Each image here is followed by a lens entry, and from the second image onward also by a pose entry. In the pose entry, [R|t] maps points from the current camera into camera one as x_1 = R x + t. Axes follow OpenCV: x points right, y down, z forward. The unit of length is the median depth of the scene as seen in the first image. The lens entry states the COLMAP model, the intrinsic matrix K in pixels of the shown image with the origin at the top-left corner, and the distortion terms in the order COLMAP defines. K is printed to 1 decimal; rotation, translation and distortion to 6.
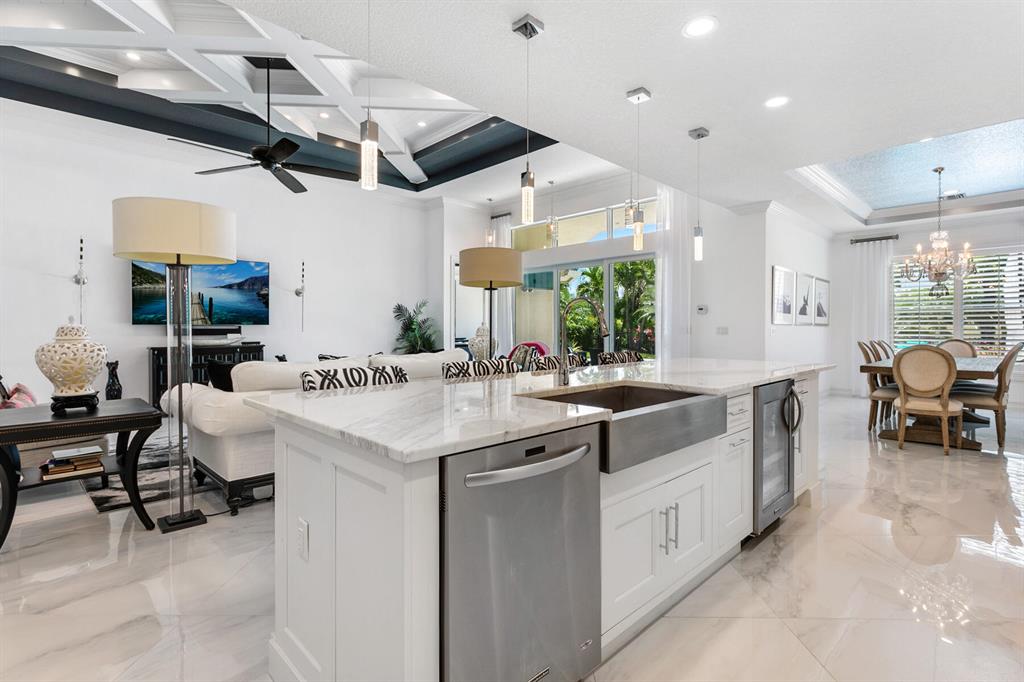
lens RADIAL K [[484.6, 0, 507.9], [0, 484.6, 336.6], [0, 0, 1]] dist [-0.000615, 0.000305]
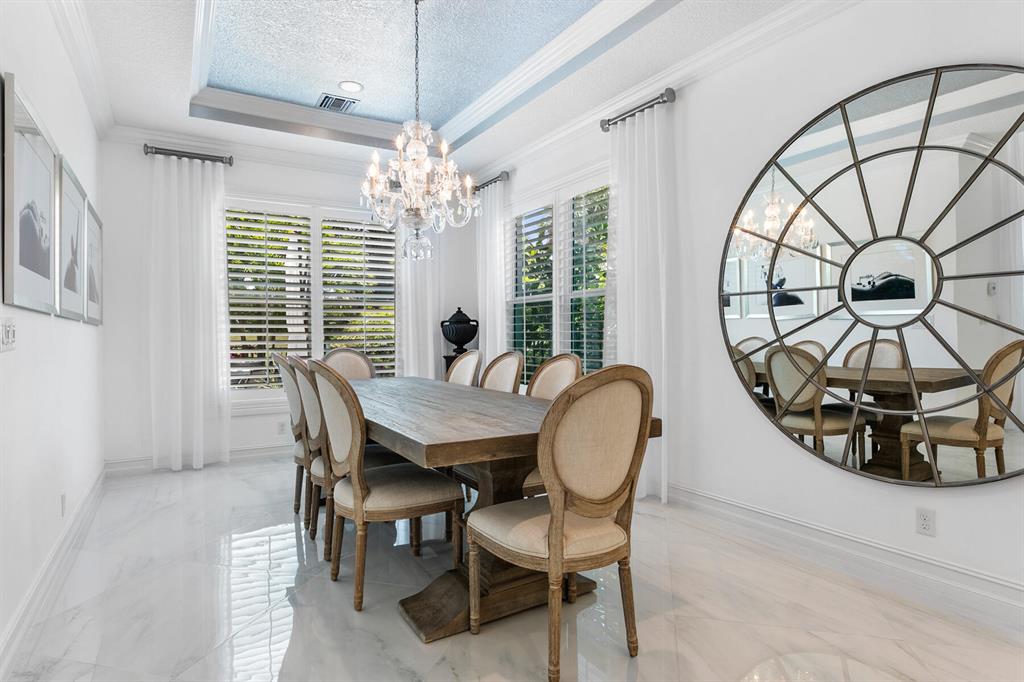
lens RADIAL K [[562.8, 0, 512.0], [0, 562.8, 341.0], [0, 0, 1]] dist [0.002624, 0.000041]
pose [[0.221031, -0.010626, 0.975209, 0.287775], [0.024403, 0.999688, 0.005362, -0.002948], [-0.974961, 0.022613, 0.221221, 0.617751]]
